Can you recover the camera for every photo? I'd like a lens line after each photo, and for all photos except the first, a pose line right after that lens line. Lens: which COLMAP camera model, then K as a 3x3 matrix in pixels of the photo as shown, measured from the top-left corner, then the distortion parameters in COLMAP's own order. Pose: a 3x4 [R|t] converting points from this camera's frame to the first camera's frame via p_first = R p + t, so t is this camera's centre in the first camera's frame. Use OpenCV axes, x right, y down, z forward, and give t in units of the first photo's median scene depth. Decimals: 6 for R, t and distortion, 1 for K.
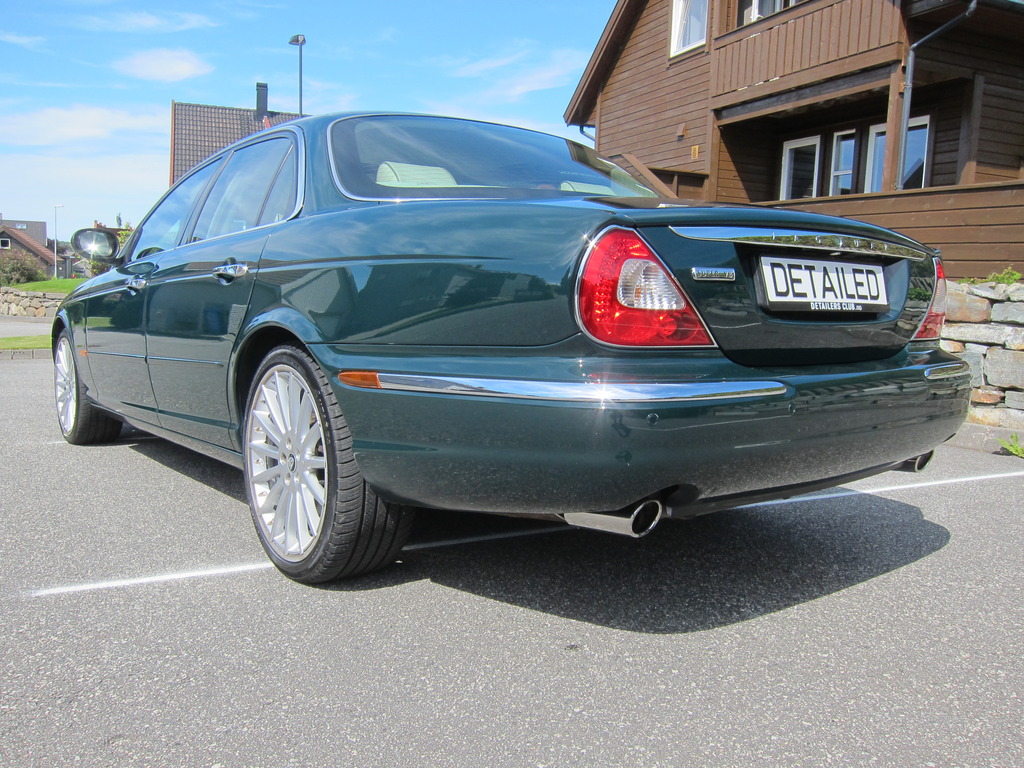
lens RADIAL K [[867.9, 0, 512.0], [0, 867.9, 384.0], [0, 0, 1]] dist [-0.052971, 0.002365]
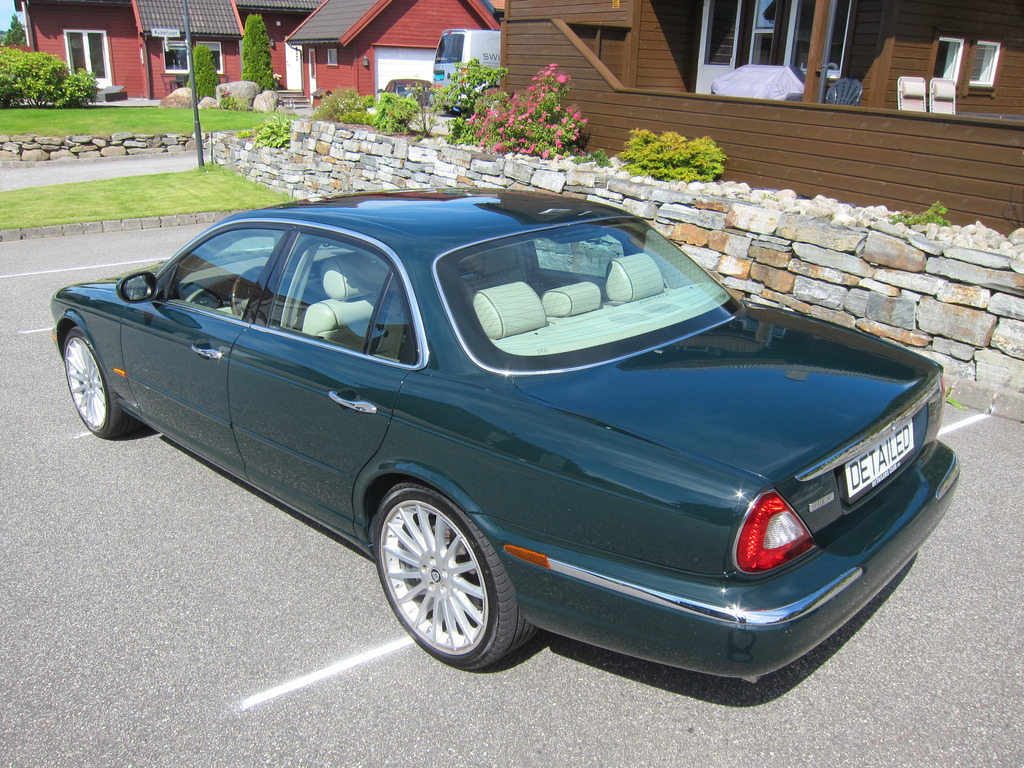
lens RADIAL K [[867.9, 0, 512.0], [0, 867.9, 384.0], [0, 0, 1]] dist [-0.052971, 0.002365]
pose [[0.990531, -0.057112, 0.124848, -0.137908], [0.025918, 0.970805, 0.238467, -0.221566], [-0.134822, -0.232973, 0.963092, -0.059448]]
